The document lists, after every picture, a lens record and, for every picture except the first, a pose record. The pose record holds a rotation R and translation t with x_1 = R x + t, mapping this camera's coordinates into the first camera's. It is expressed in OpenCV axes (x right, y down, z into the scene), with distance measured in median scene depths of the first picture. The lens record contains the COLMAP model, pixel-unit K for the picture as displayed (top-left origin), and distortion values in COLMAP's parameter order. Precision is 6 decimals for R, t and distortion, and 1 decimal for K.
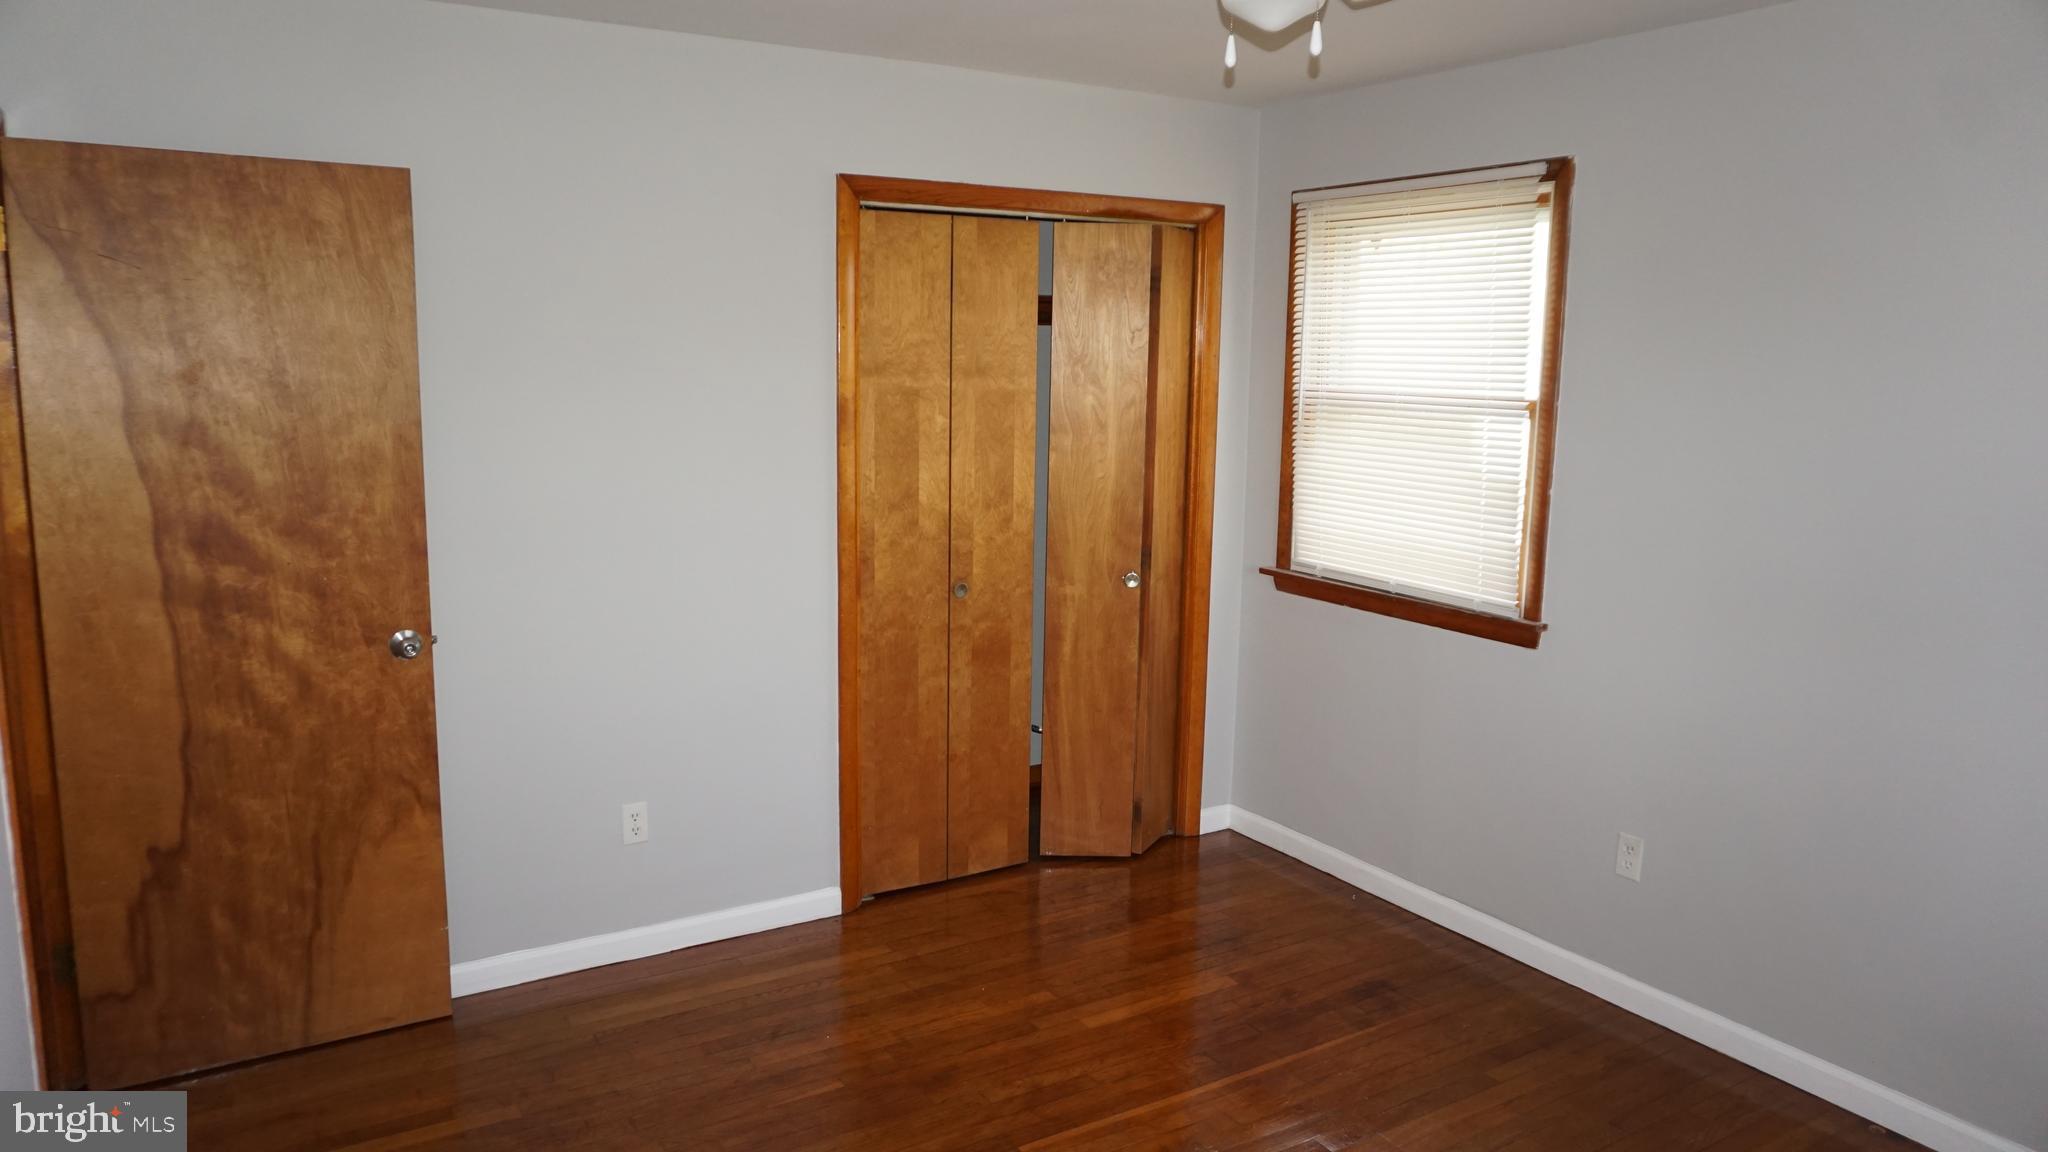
lens RADIAL K [[1360.7, 0, 1015.5], [0, 1360.7, 575.8], [0, 0, 1]] dist [-0.051473, 0.022530]
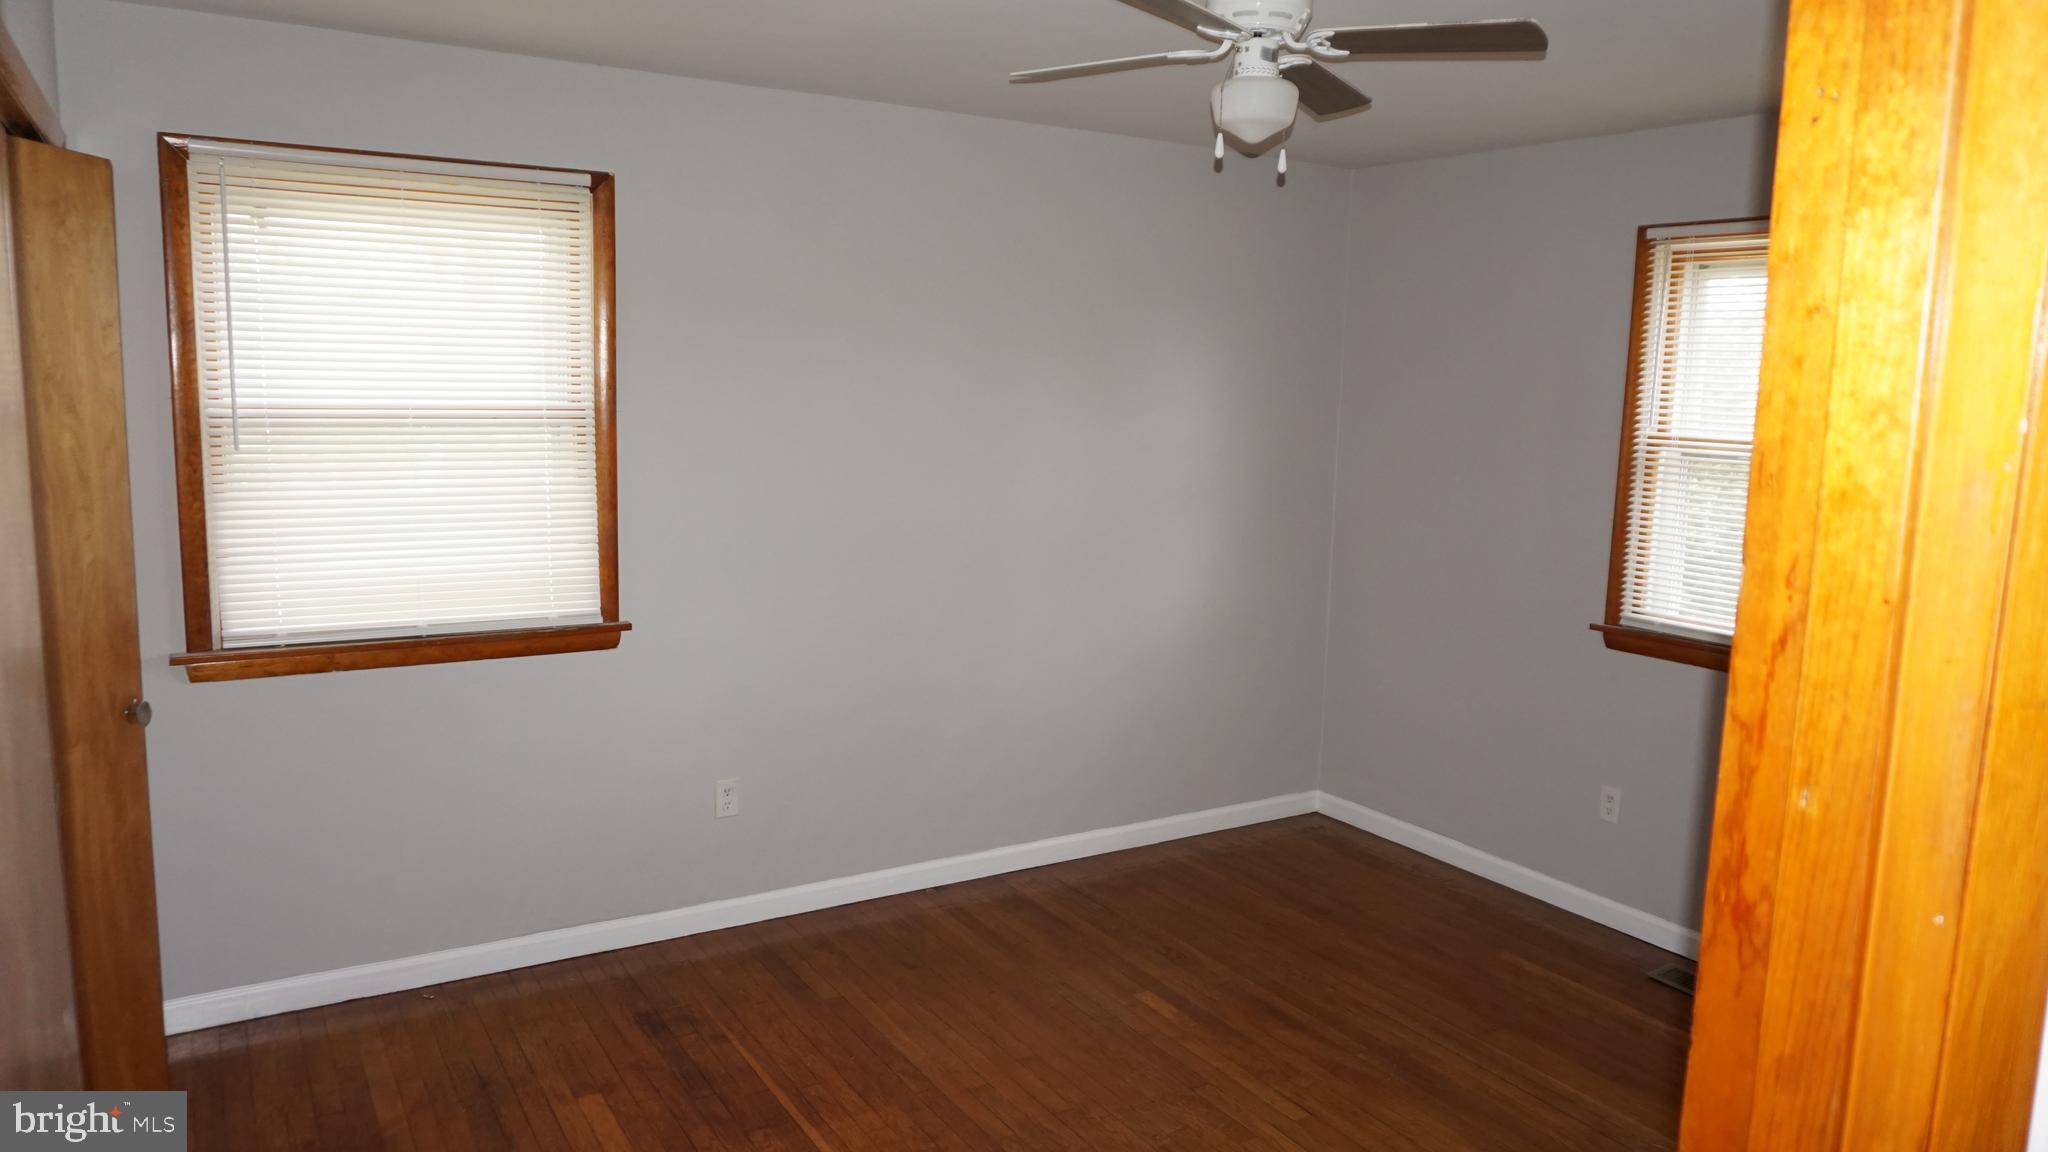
lens RADIAL K [[1360.7, 0, 1015.5], [0, 1360.7, 575.8], [0, 0, 1]] dist [-0.051473, 0.022530]
pose [[-0.003086, -0.161160, 0.986923, -0.670052], [0.136989, 0.977556, 0.160059, -0.131640], [-0.990568, 0.135692, 0.019060, 0.713015]]
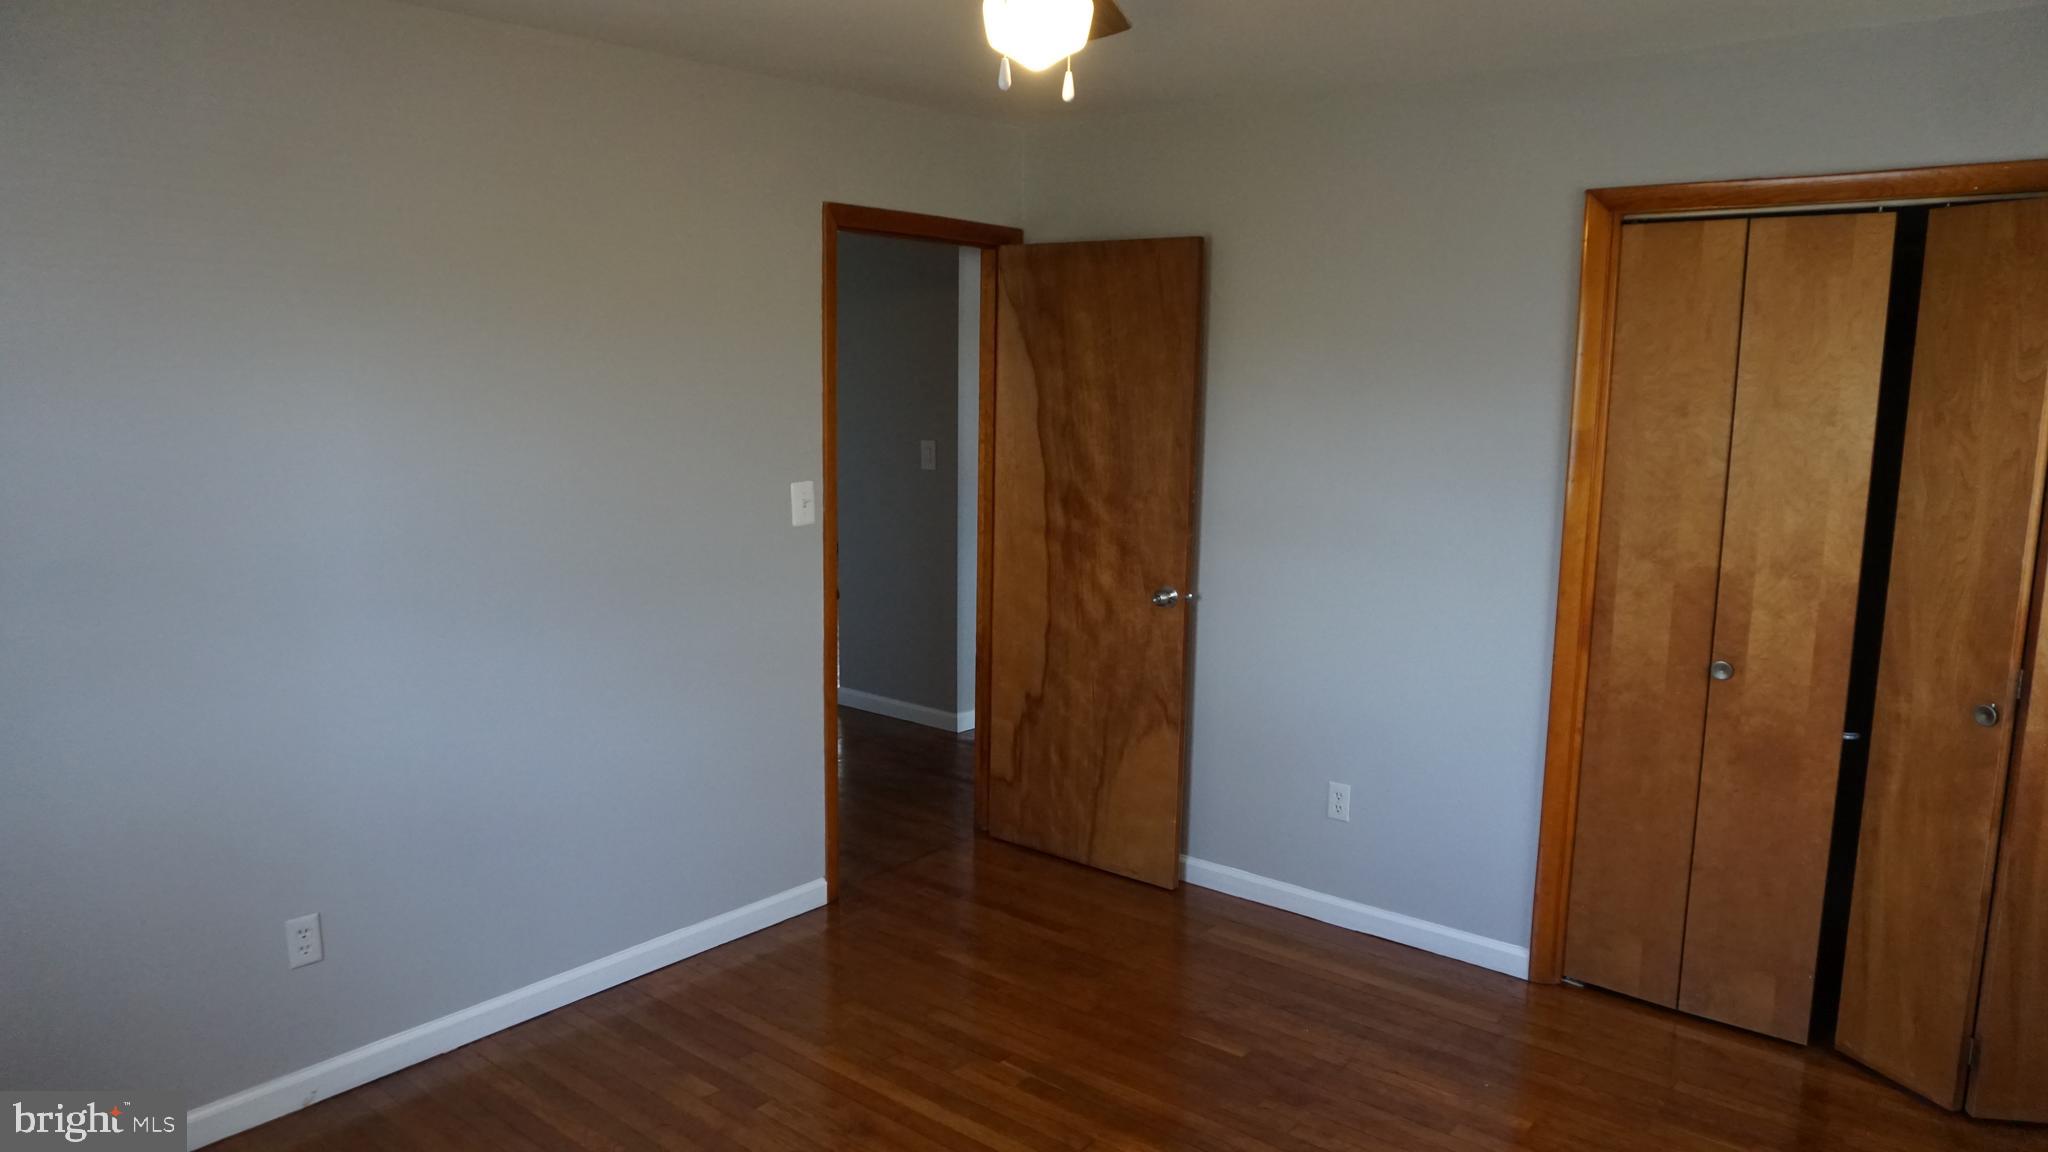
lens RADIAL K [[1399.7, 0, 1022.2], [0, 1399.7, 554.8], [0, 0, 1]] dist [-0.001076, 0.001541]
pose [[0.330055, 0.127541, -0.935306, 0.727659], [-0.158778, 0.984214, 0.078181, -0.068313], [0.930513, 0.122702, 0.345095, 0.361827]]
